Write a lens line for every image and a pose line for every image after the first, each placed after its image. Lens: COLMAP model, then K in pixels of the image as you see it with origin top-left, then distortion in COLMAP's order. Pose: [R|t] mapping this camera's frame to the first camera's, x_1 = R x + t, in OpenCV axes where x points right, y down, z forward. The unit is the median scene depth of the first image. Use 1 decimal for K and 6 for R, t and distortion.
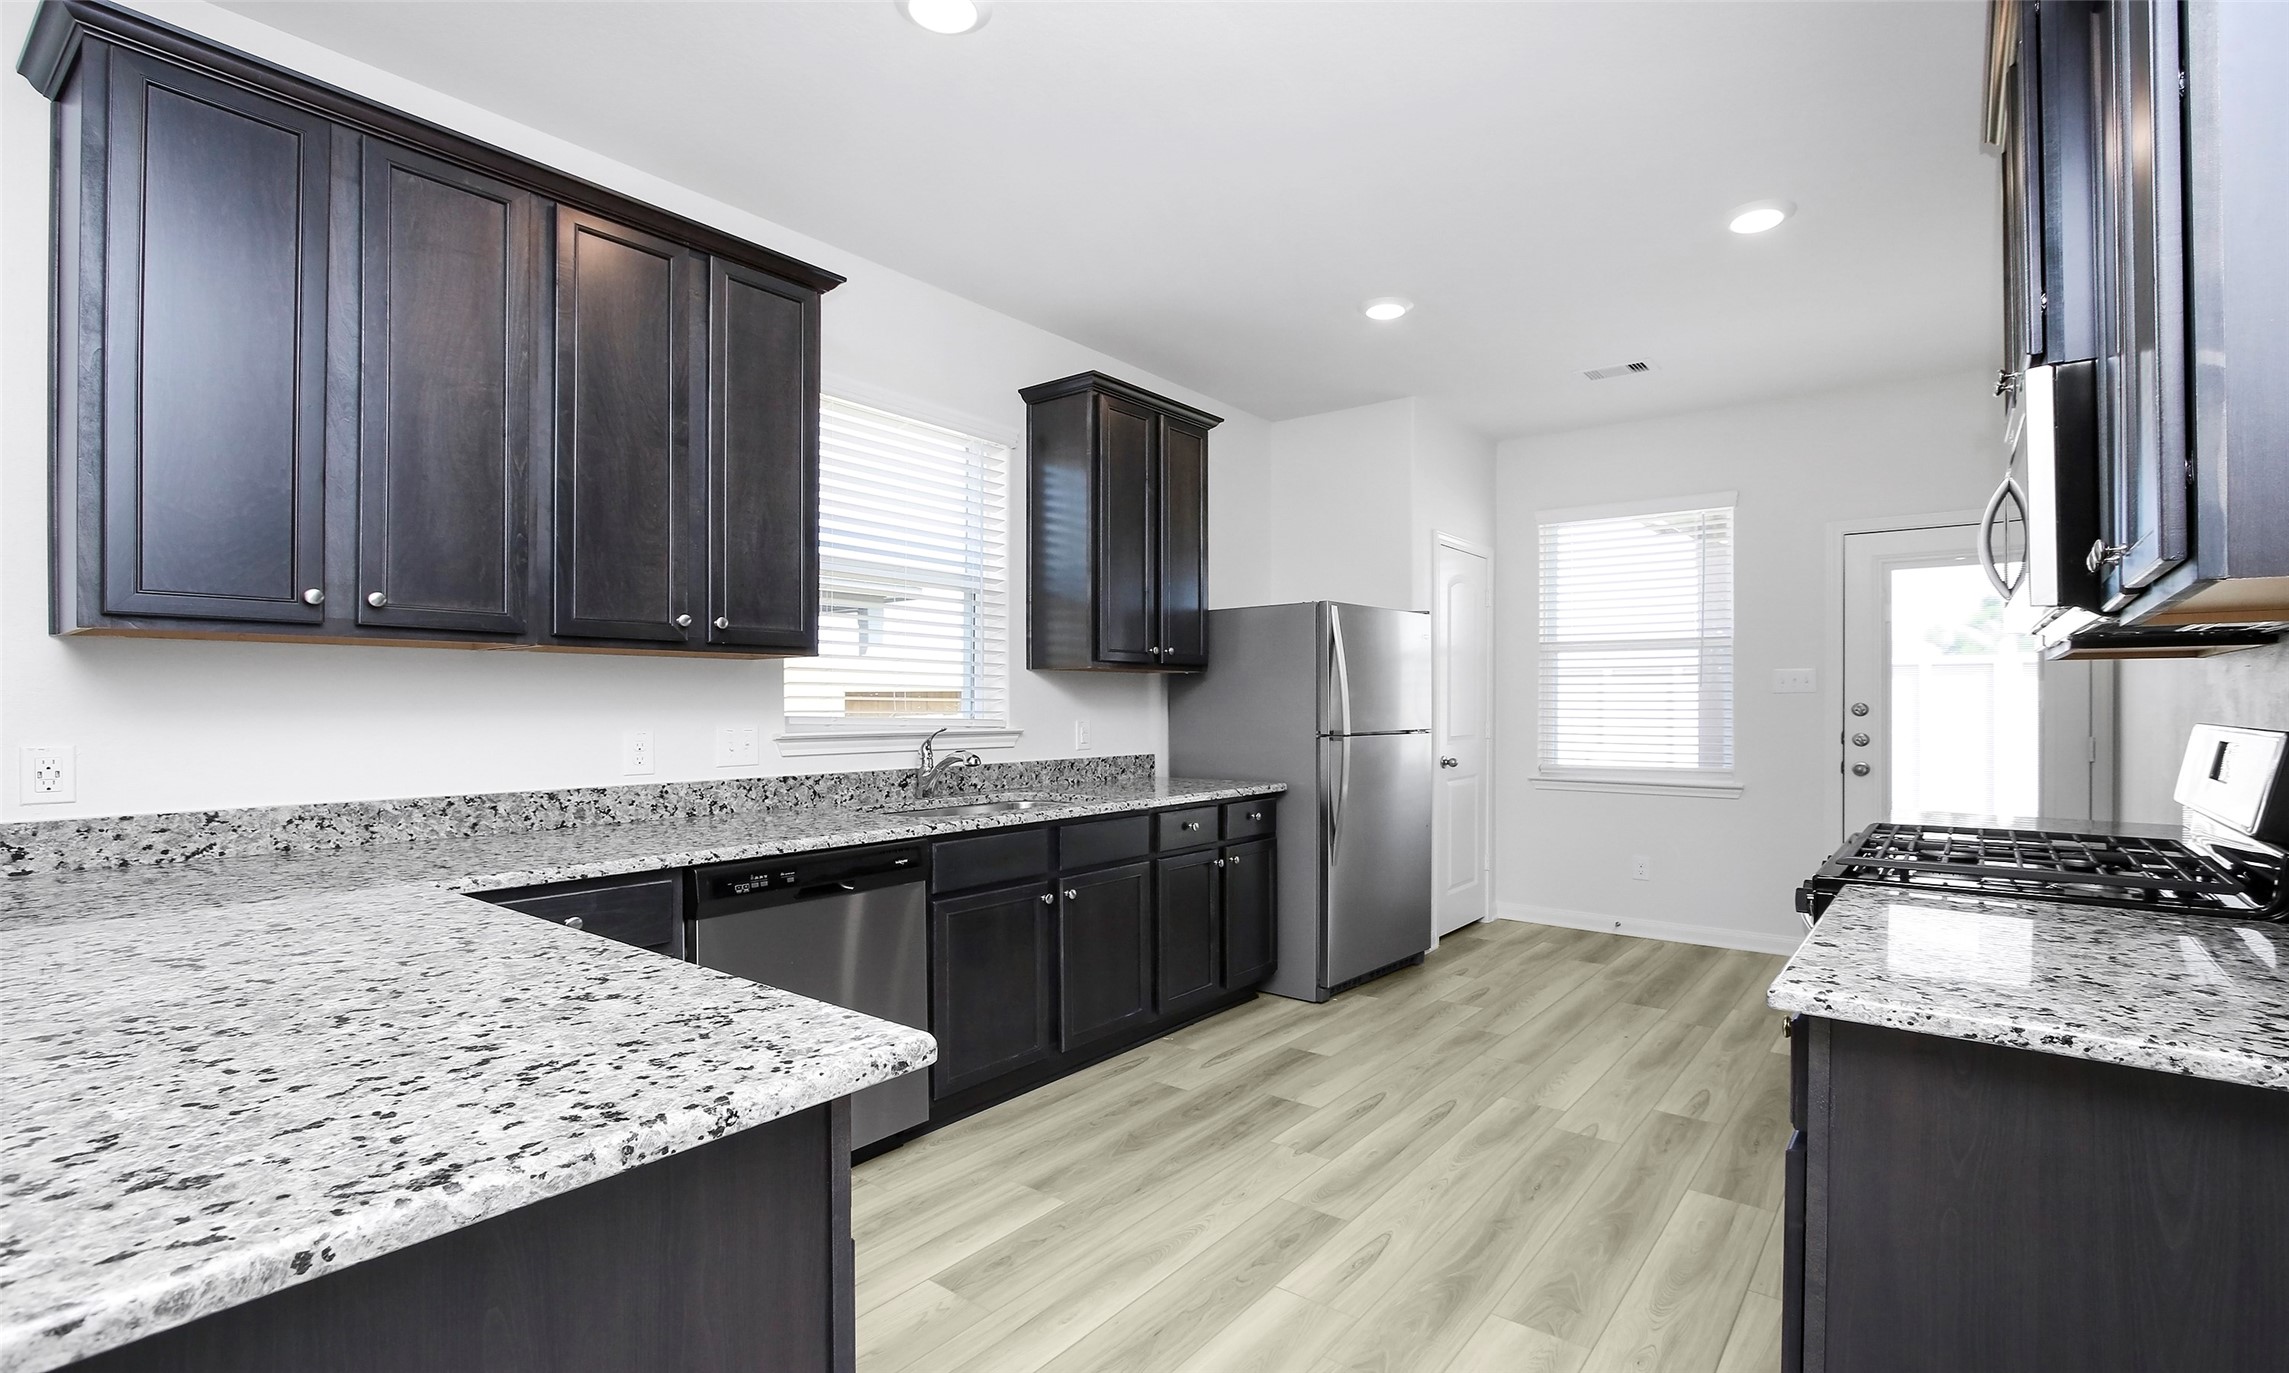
lens RADIAL K [[1052.4, 0, 1154.2], [0, 1052.4, 689.8], [0, 0, 1]] dist [-0.008671, -0.000153]
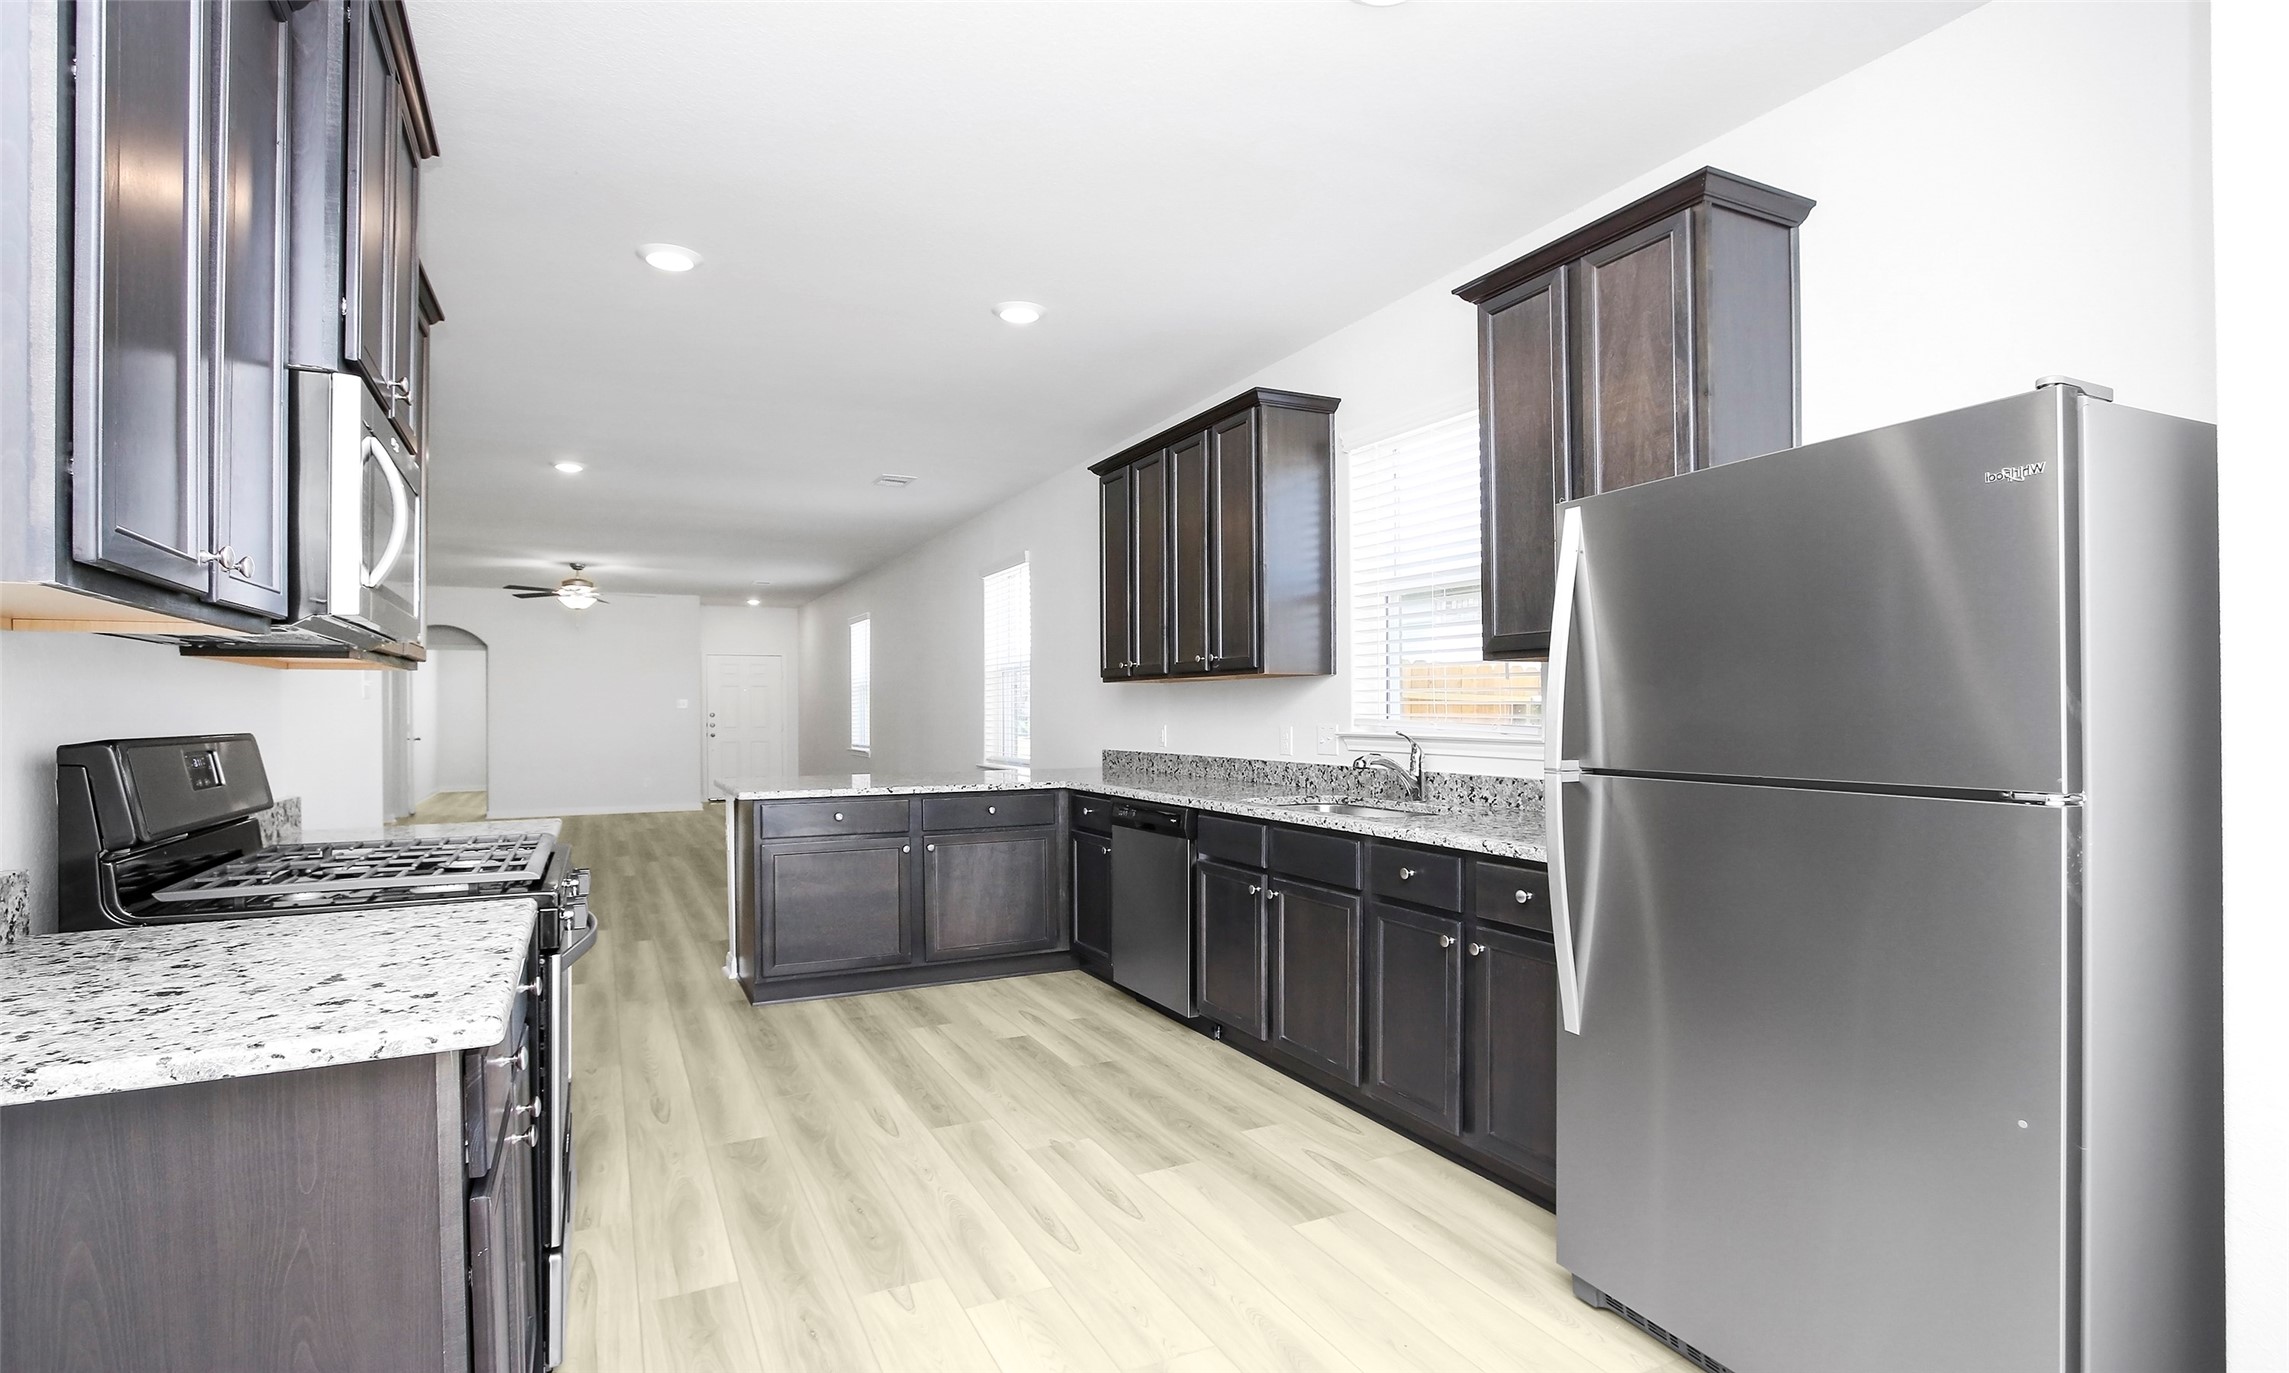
lens RADIAL K [[1143.5, 0, 1159.4], [0, 1143.5, 694.5], [0, 0, 1]] dist [-0.001262, 0.000116]
pose [[-0.436499, -0.009169, -0.899658, 0.922136], [0.019647, 0.999613, -0.019719, 0.018807], [0.899490, -0.026283, -0.436149, 1.324165]]
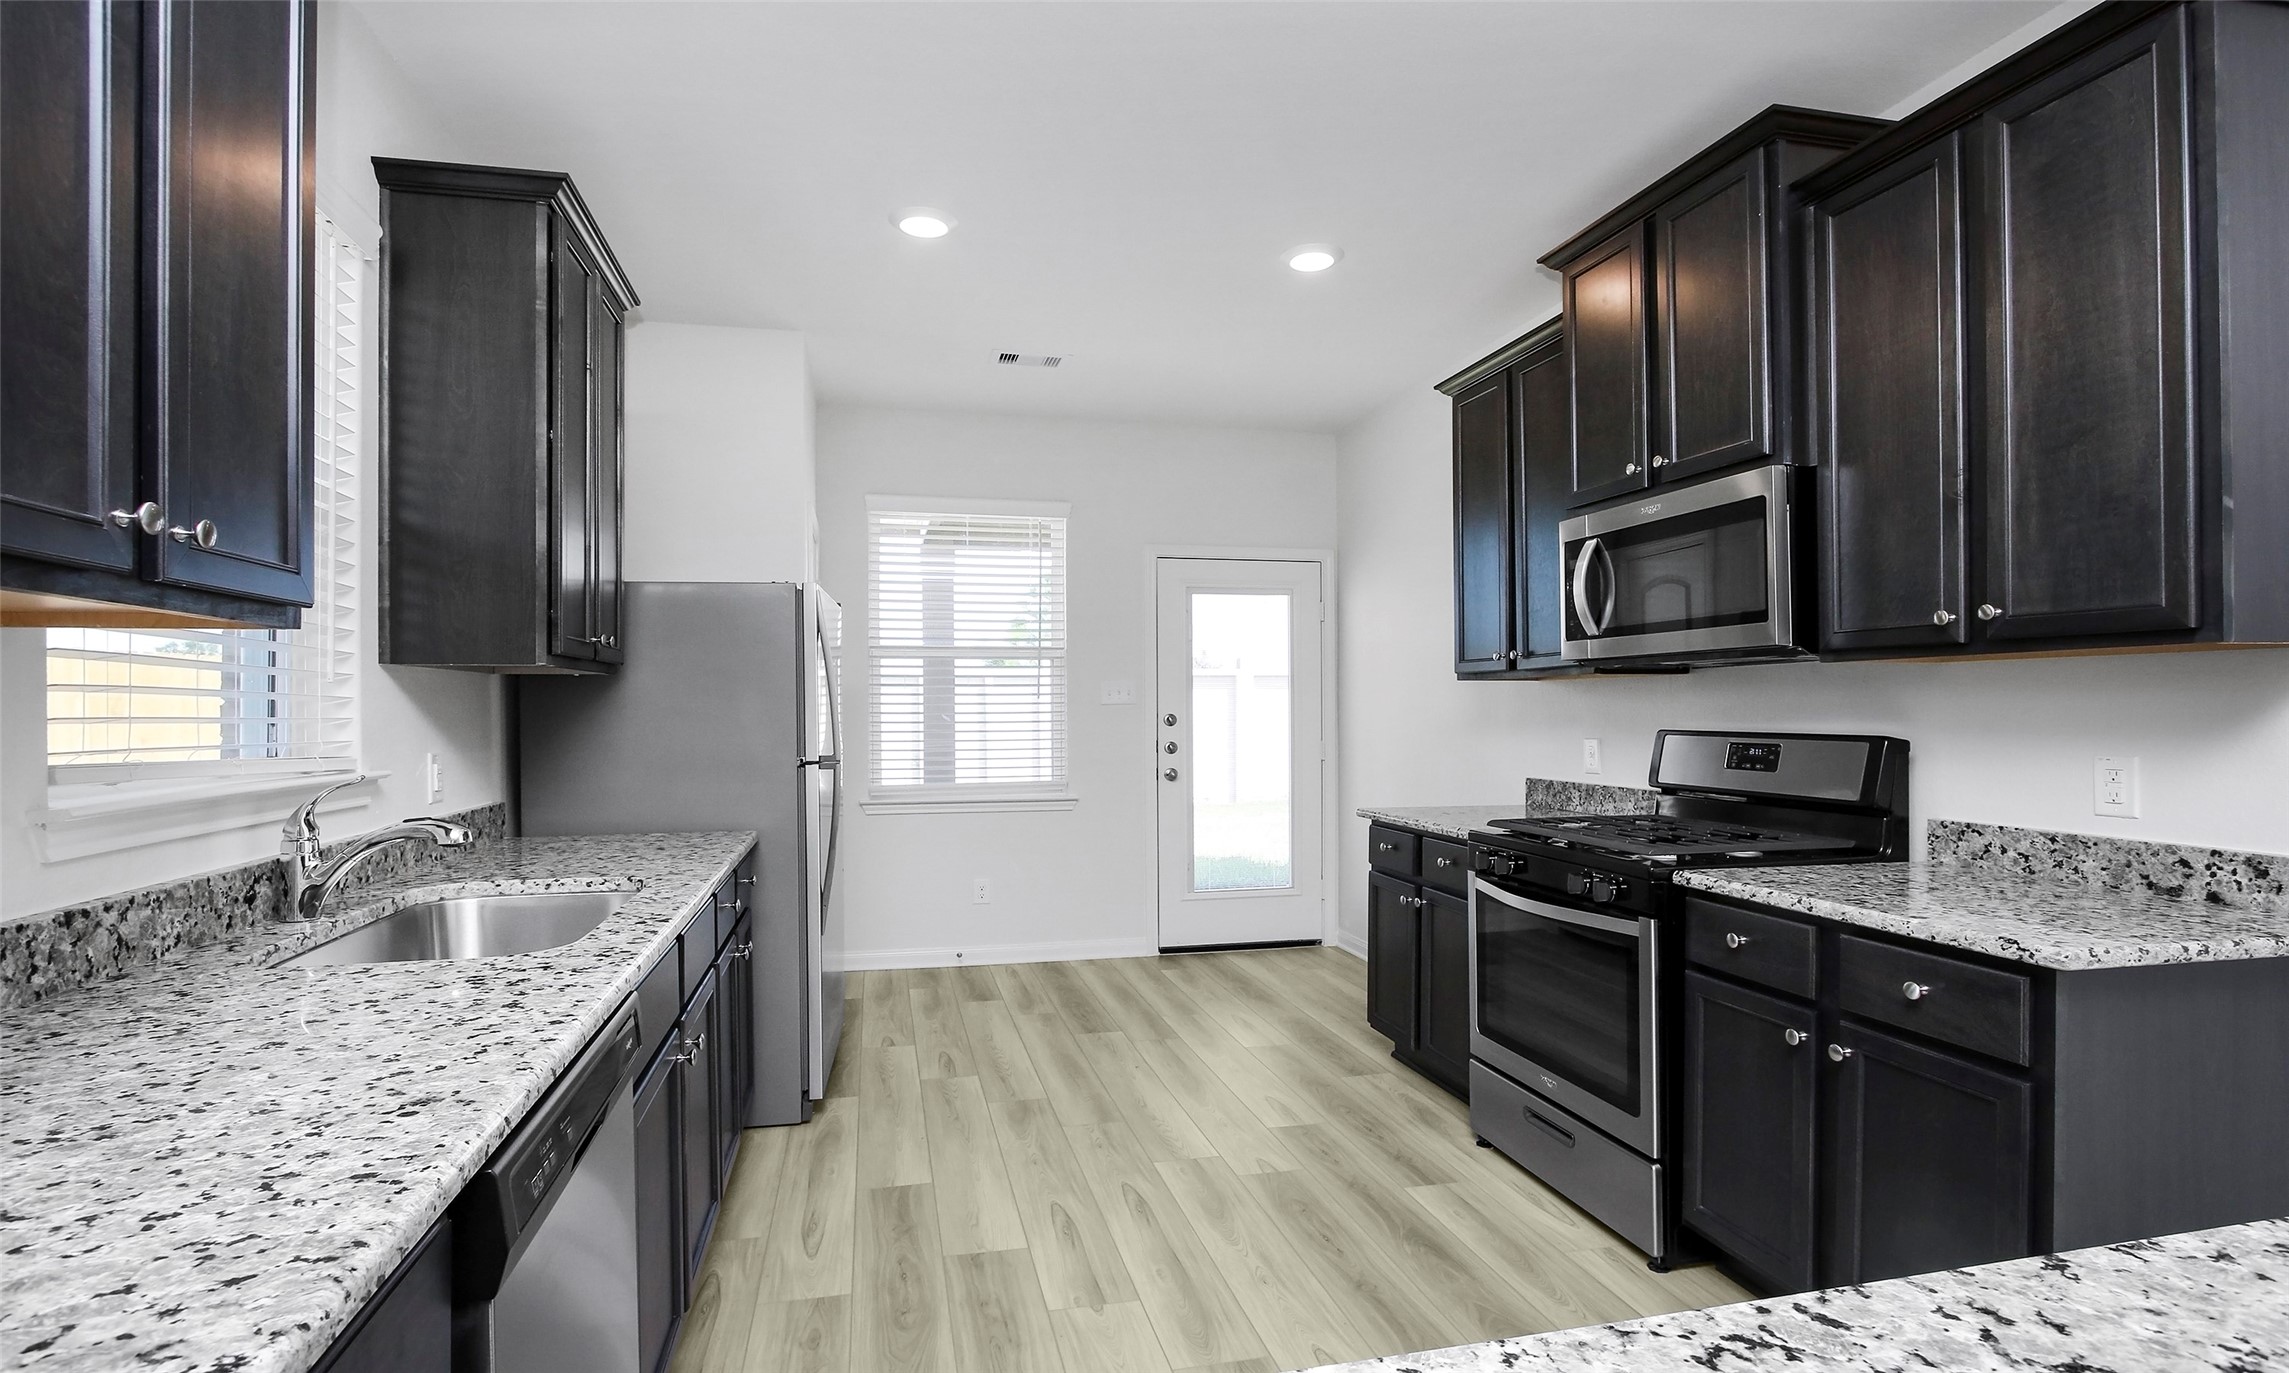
lens RADIAL K [[1177.9, 0, 1144.2], [0, 1177.9, 699.9], [0, 0, 1]] dist [-0.003420, -0.001015]
pose [[0.635476, 0.001217, 0.772119, -0.416528], [-0.001183, 0.999999, -0.000603, -0.001267], [-0.772120, -0.000530, 0.635477, 0.356631]]
